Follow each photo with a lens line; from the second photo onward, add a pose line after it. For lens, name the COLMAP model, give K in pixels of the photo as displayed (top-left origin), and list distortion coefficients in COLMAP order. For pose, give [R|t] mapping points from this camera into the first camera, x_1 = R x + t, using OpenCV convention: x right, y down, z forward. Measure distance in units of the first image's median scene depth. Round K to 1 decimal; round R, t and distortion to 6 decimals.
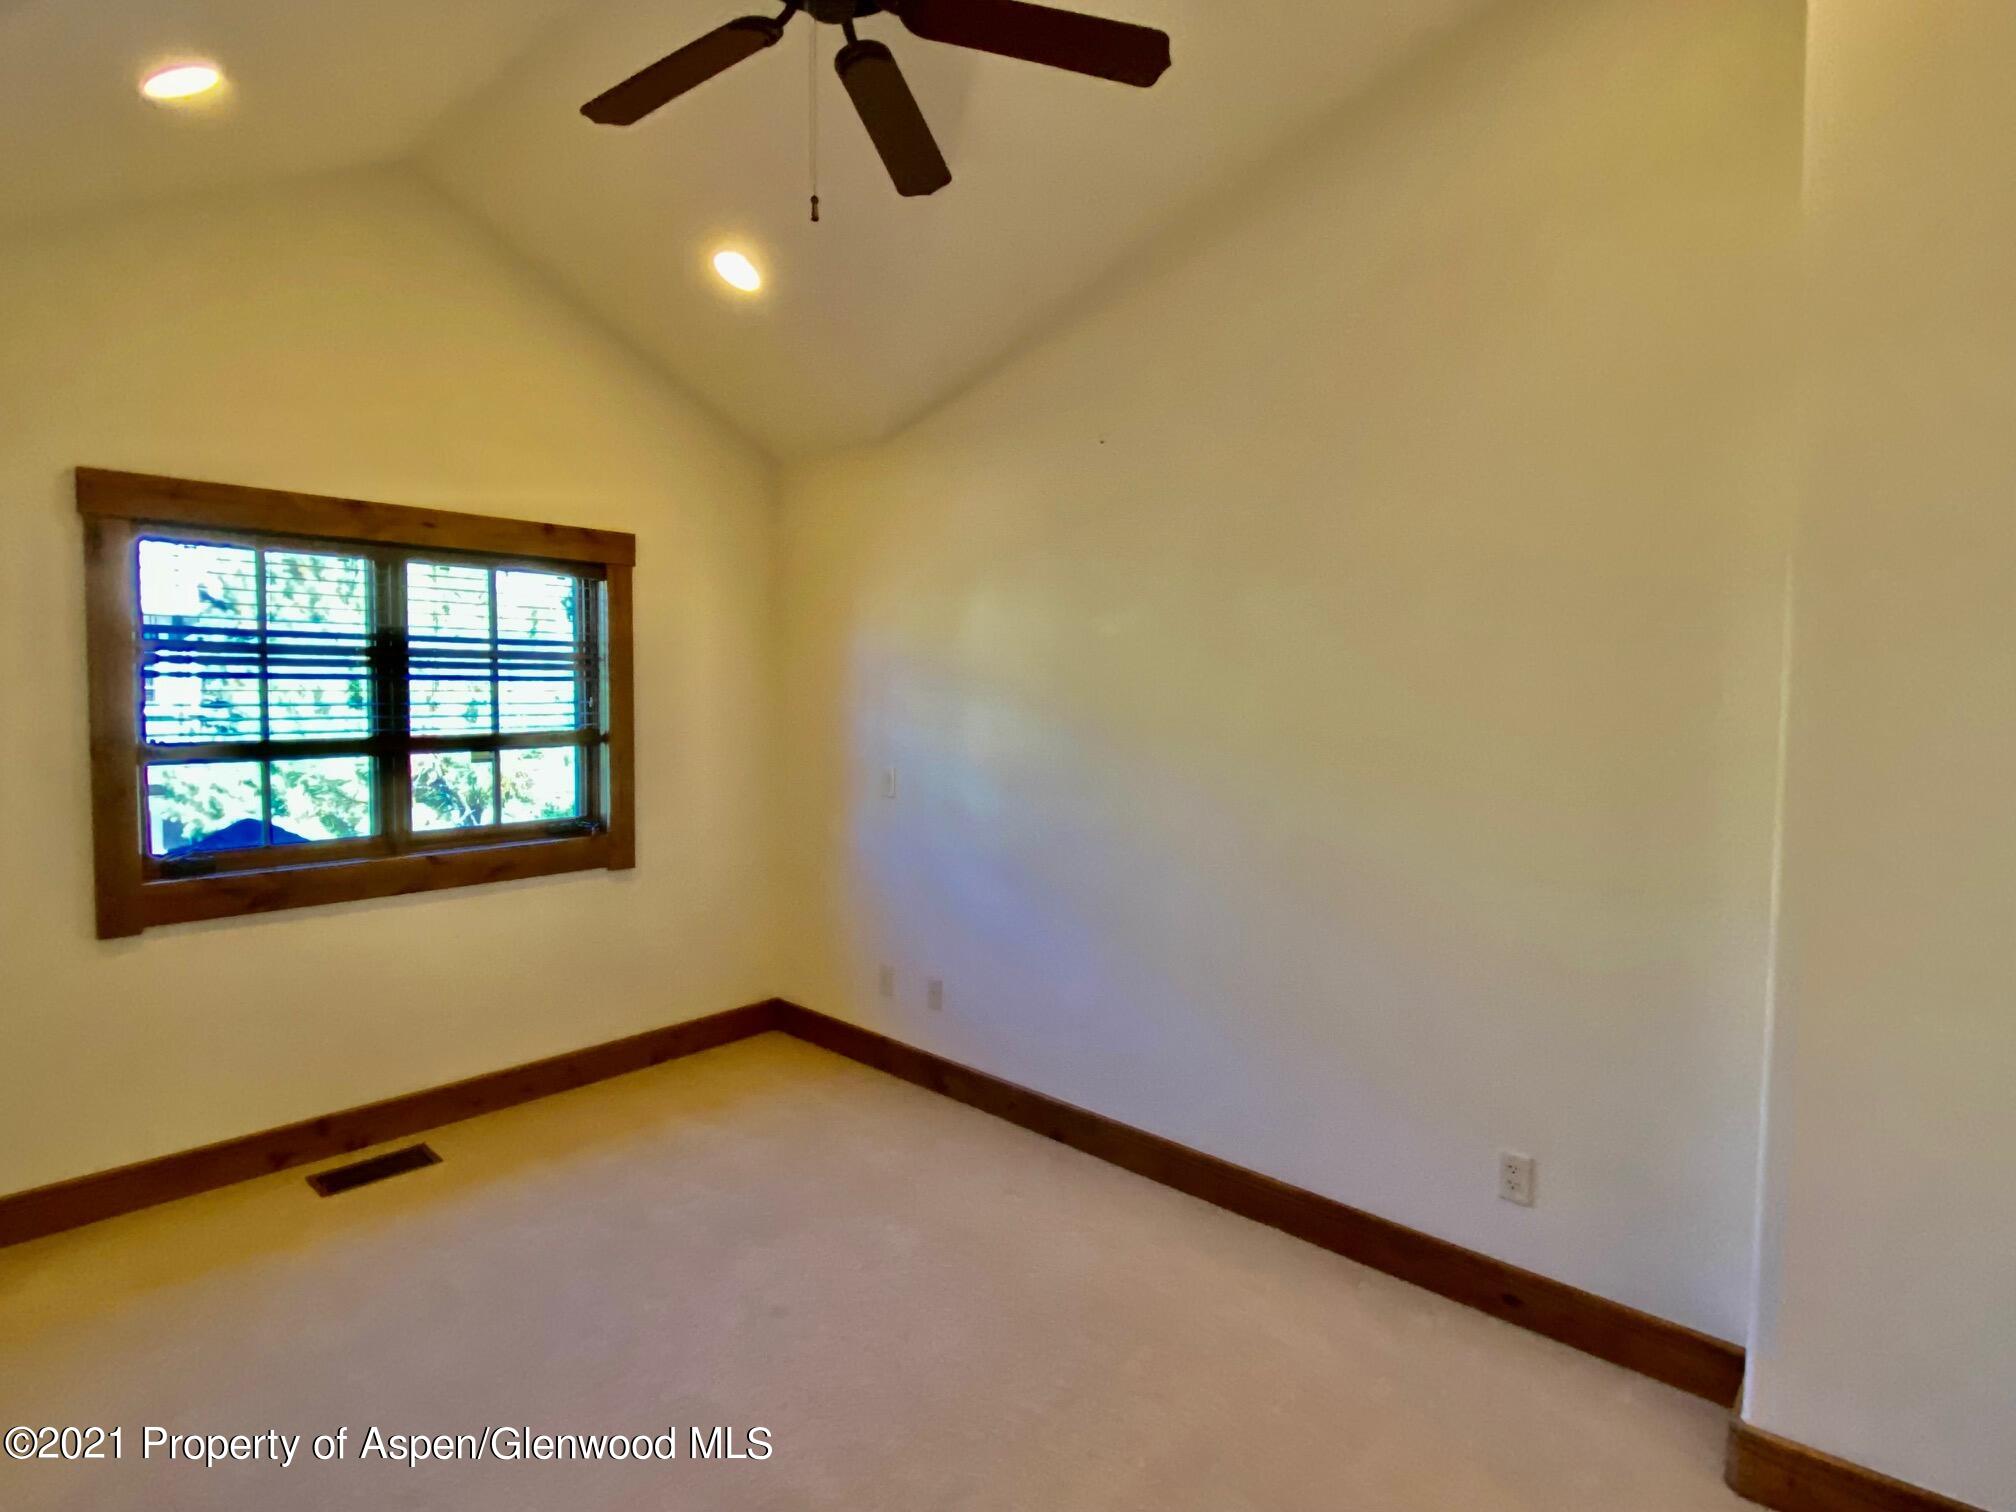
lens RADIAL K [[1033.3, 0, 1013.9], [0, 1033.3, 744.0], [0, 0, 1]] dist [0.036857, -0.035893]
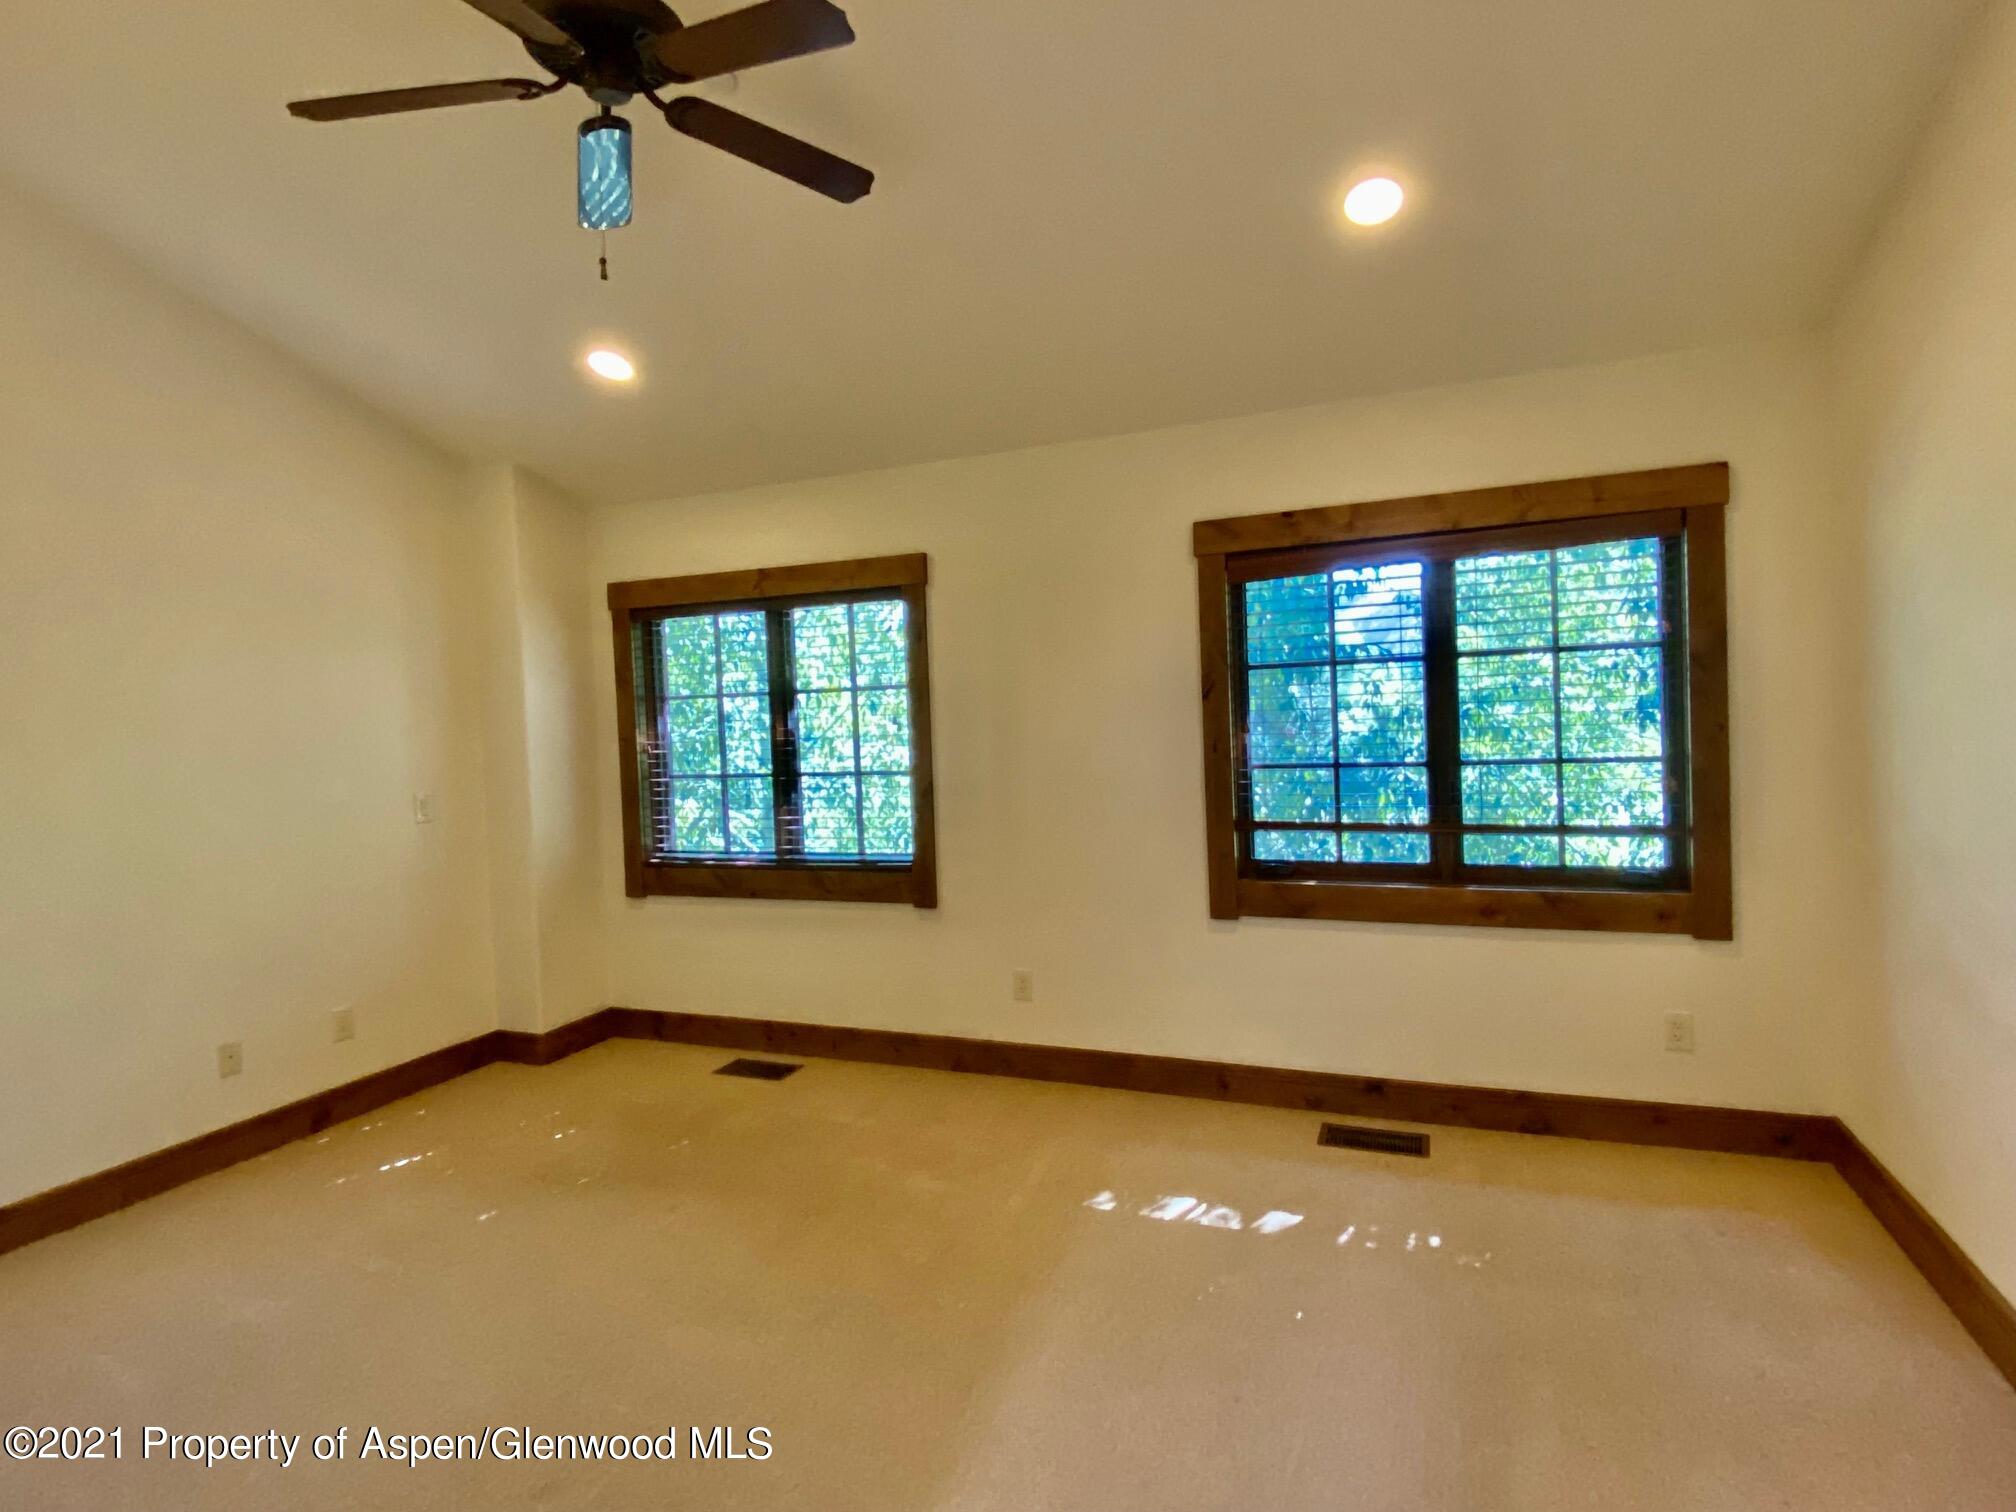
lens RADIAL K [[1033.3, 0, 1013.9], [0, 1033.3, 744.0], [0, 0, 1]] dist [0.036857, -0.035893]
pose [[0.327991, 0.006046, -0.944661, 0.262914], [0.006200, 0.999944, 0.008553, -0.006272], [0.944661, -0.008662, 0.327935, 0.308896]]
